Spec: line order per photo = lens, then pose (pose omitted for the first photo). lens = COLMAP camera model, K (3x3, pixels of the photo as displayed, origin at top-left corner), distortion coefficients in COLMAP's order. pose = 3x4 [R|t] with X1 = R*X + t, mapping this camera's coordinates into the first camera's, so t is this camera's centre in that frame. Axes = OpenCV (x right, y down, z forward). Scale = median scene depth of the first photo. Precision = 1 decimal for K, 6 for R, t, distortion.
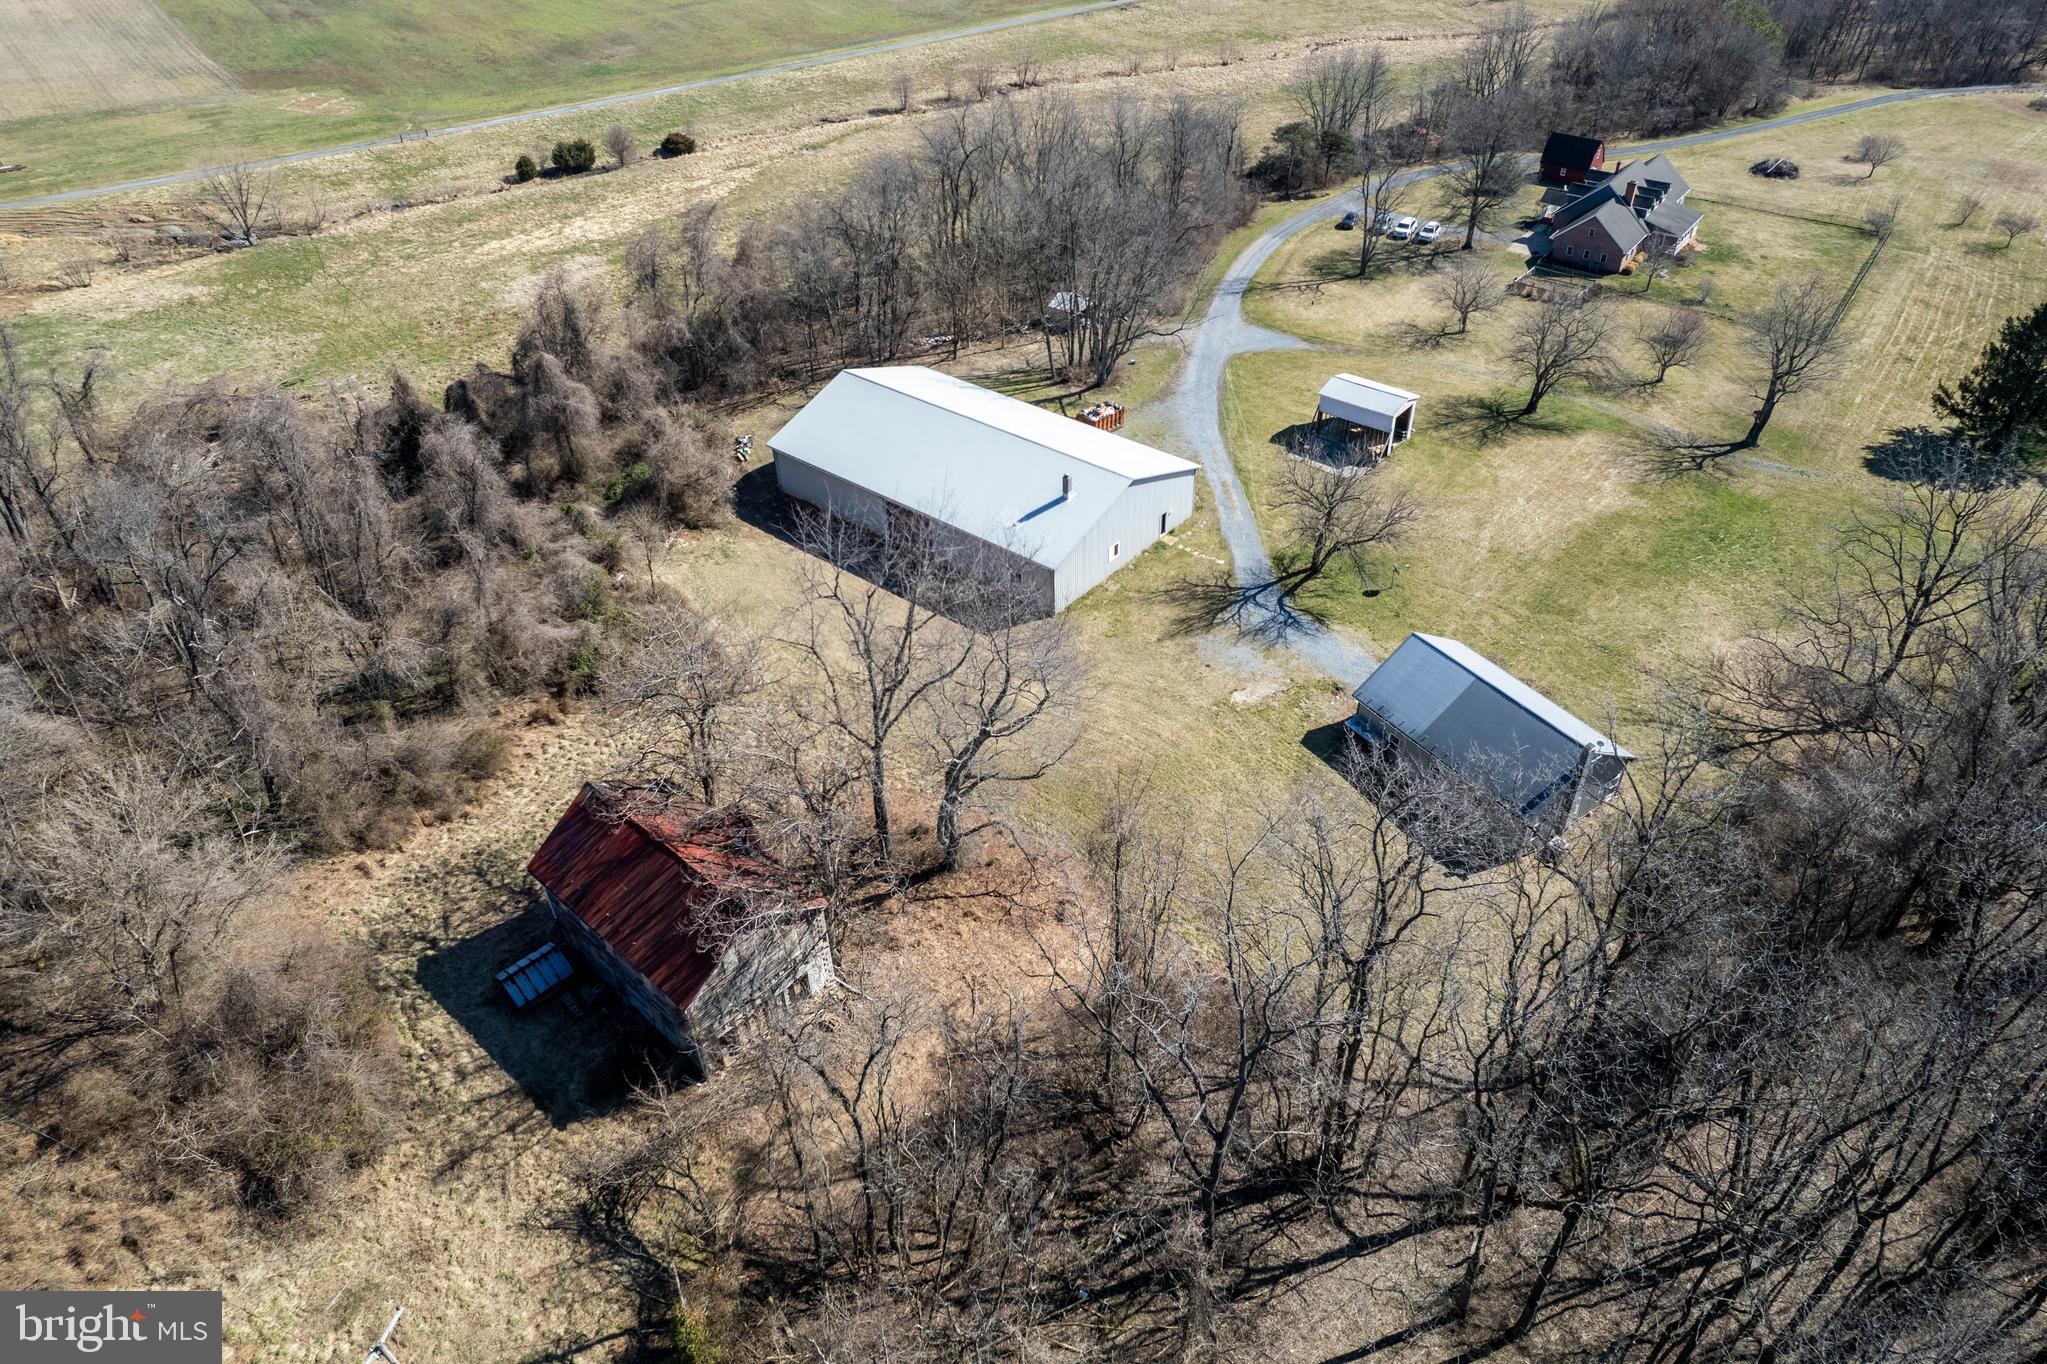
lens RADIAL K [[1279.2, 0, 988.1], [0, 1279.2, 673.5], [0, 0, 1]] dist [-0.068020, 0.048768]
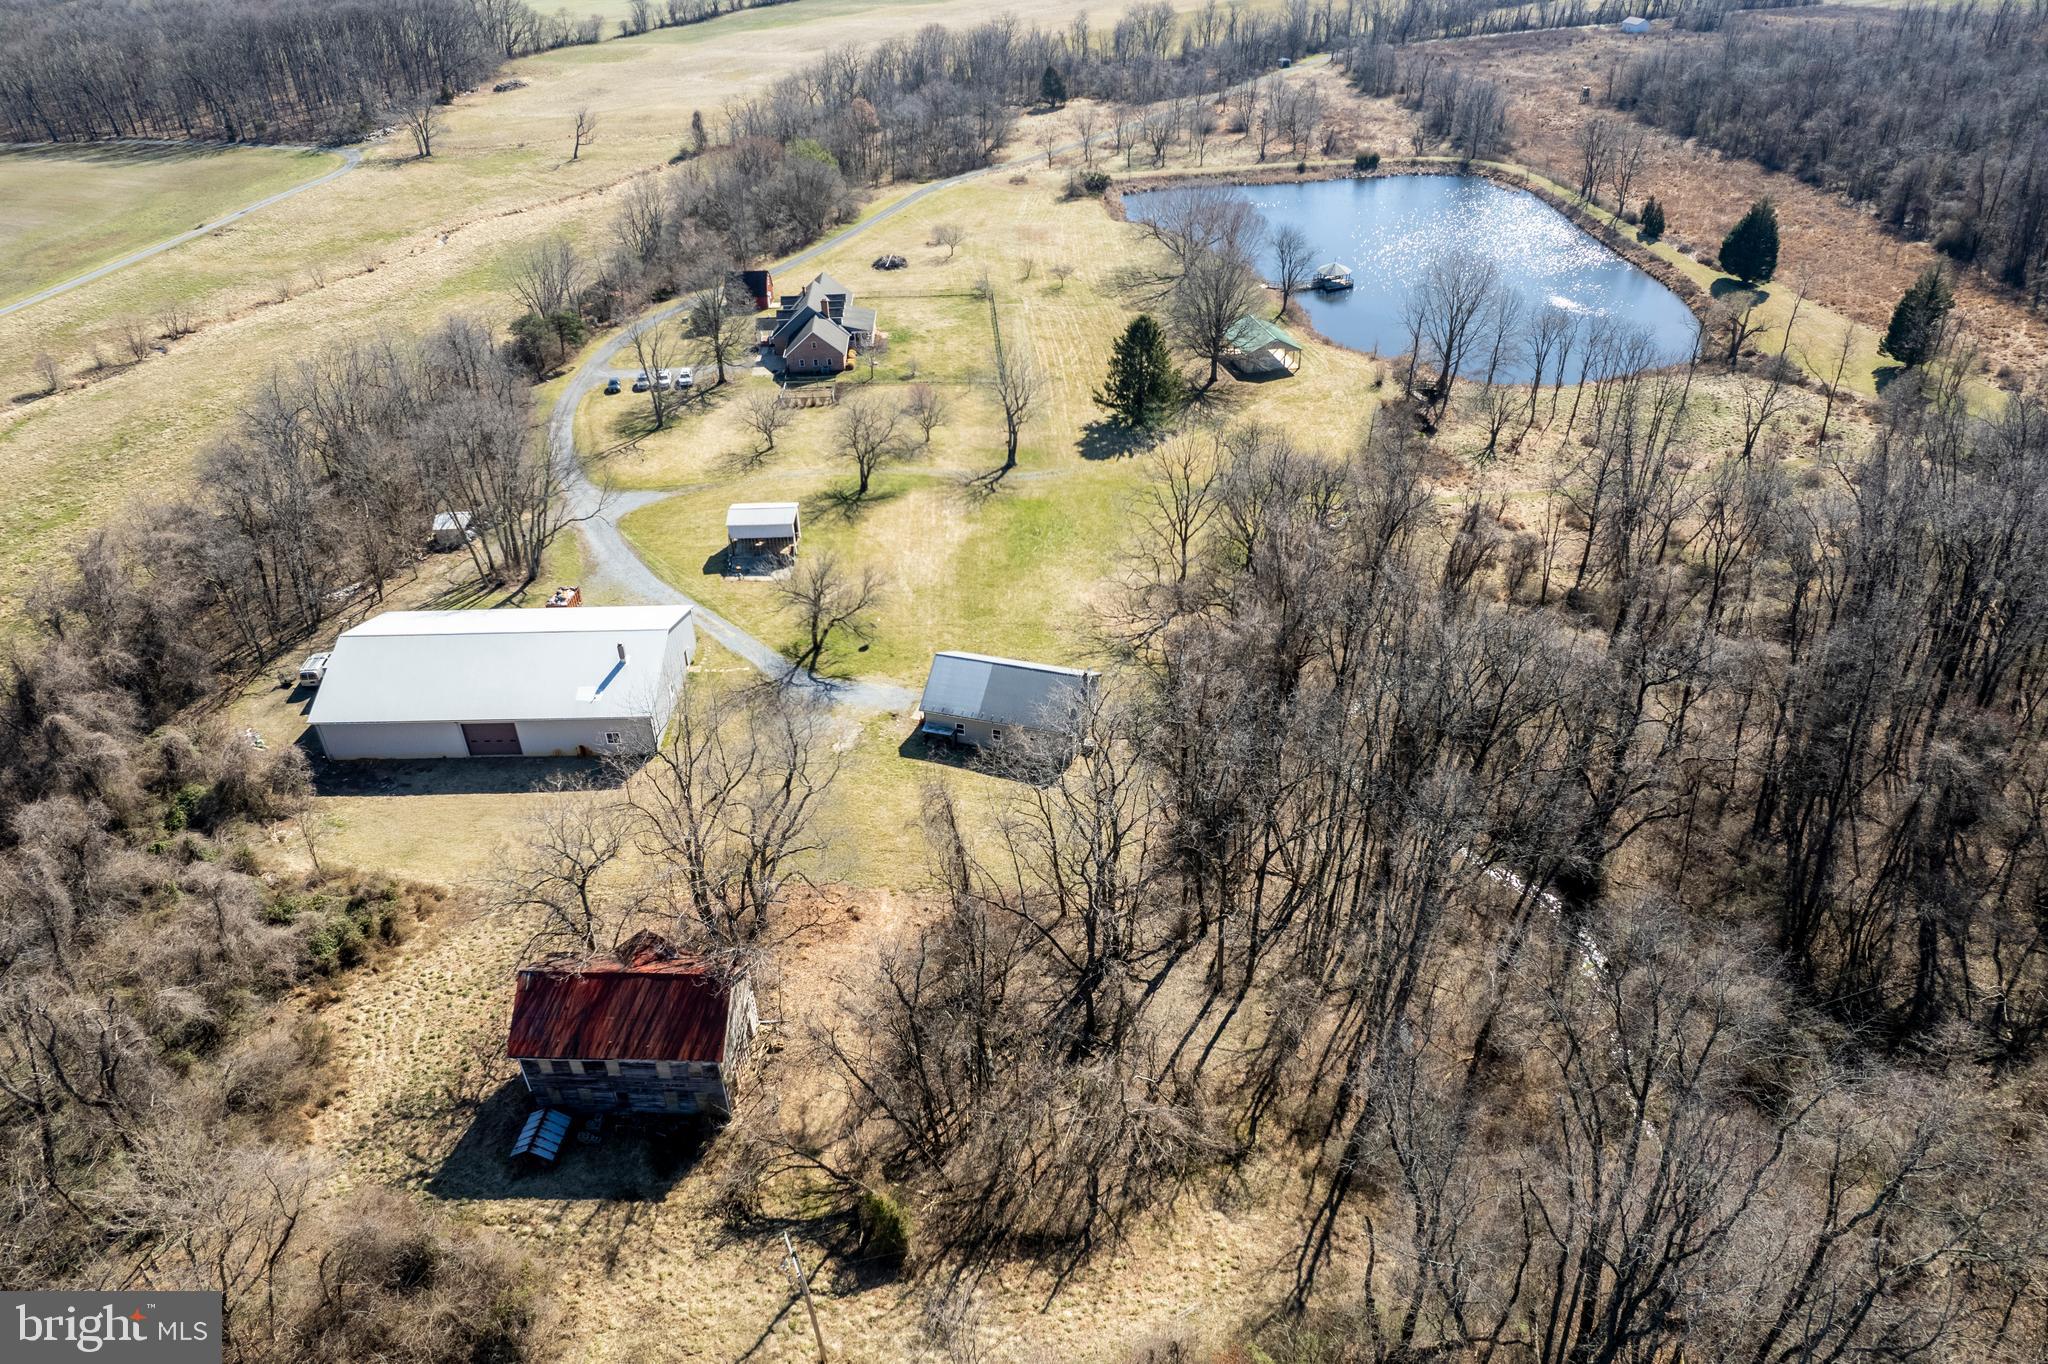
lens RADIAL K [[1279.8, 0, 988.6], [0, 1279.8, 673.5], [0, 0, 1]] dist [-0.068020, 0.048768]
pose [[0.780896, -0.350950, 0.516756, -0.226808], [0.402161, 0.915462, 0.014001, -0.004758], [-0.477984, 0.196885, 0.856018, -0.143702]]
